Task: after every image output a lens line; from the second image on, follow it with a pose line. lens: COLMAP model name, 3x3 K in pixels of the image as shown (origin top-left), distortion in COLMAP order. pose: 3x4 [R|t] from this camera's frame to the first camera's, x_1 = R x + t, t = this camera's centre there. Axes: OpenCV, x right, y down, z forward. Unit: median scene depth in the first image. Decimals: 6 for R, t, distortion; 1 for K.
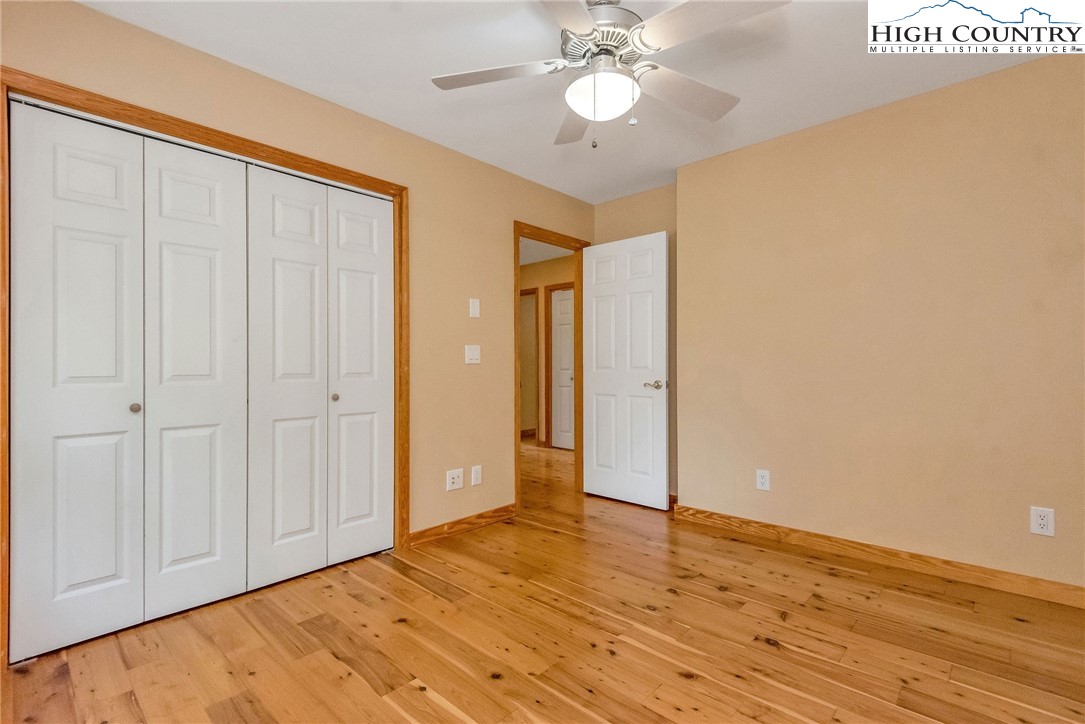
lens RADIAL K [[501.1, 0, 540.5], [0, 501.1, 362.3], [0, 0, 1]] dist [0.024846, -0.000448]
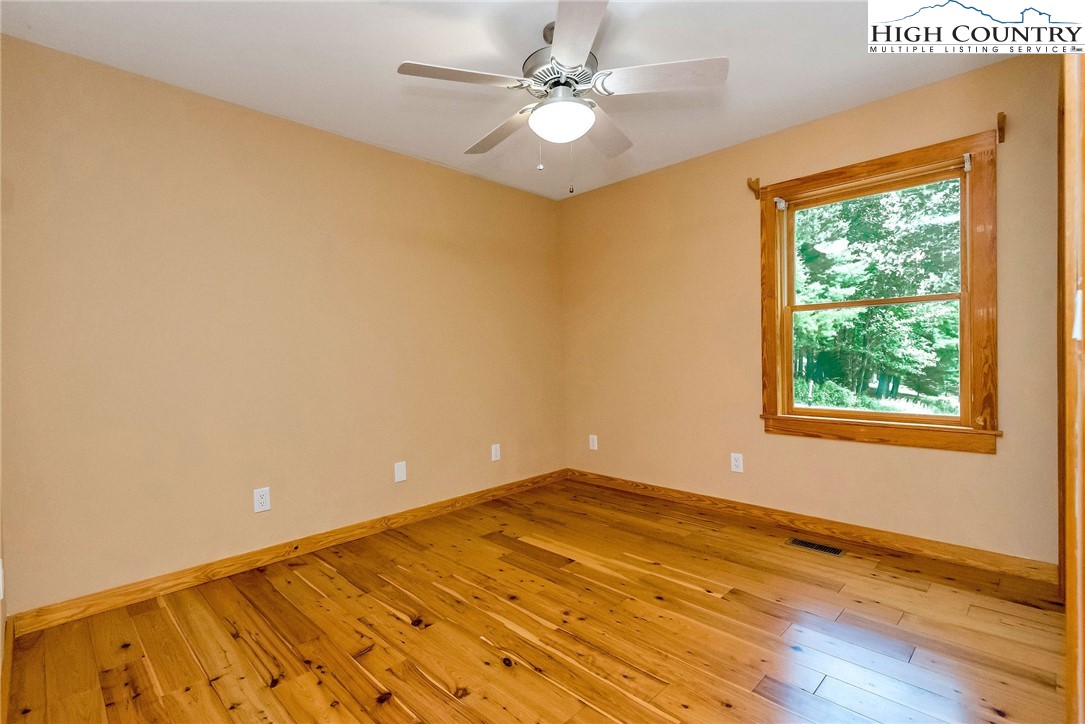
lens RADIAL K [[501.1, 0, 540.5], [0, 501.1, 362.3], [0, 0, 1]] dist [0.024846, -0.000448]
pose [[-0.999127, 0.024022, 0.034192, 0.119139], [0.024565, 0.999577, 0.015551, -0.010327], [-0.033804, 0.016377, -0.999294, 1.709417]]
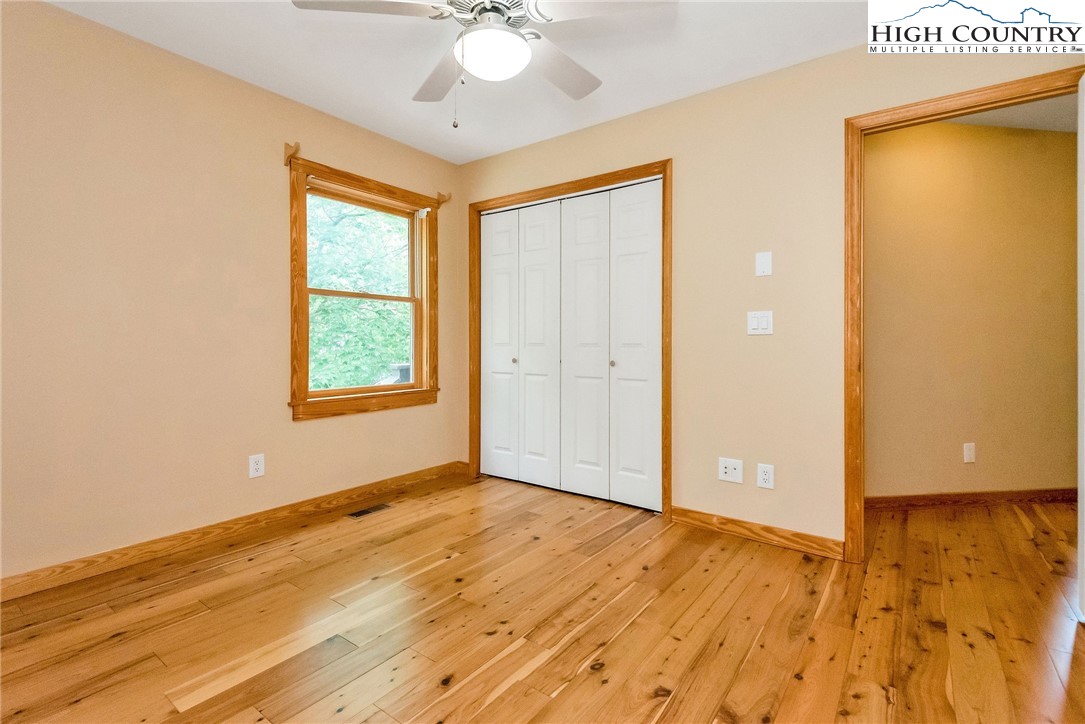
lens RADIAL K [[503.3, 0, 536.9], [0, 503.3, 342.0], [0, 0, 1]] dist [0.017334, -0.000674]
pose [[0.098326, 0.001869, -0.995153, 0.883559], [0.001891, 0.999996, 0.002065, 0.017593], [0.995152, -0.002085, 0.098322, 0.795746]]
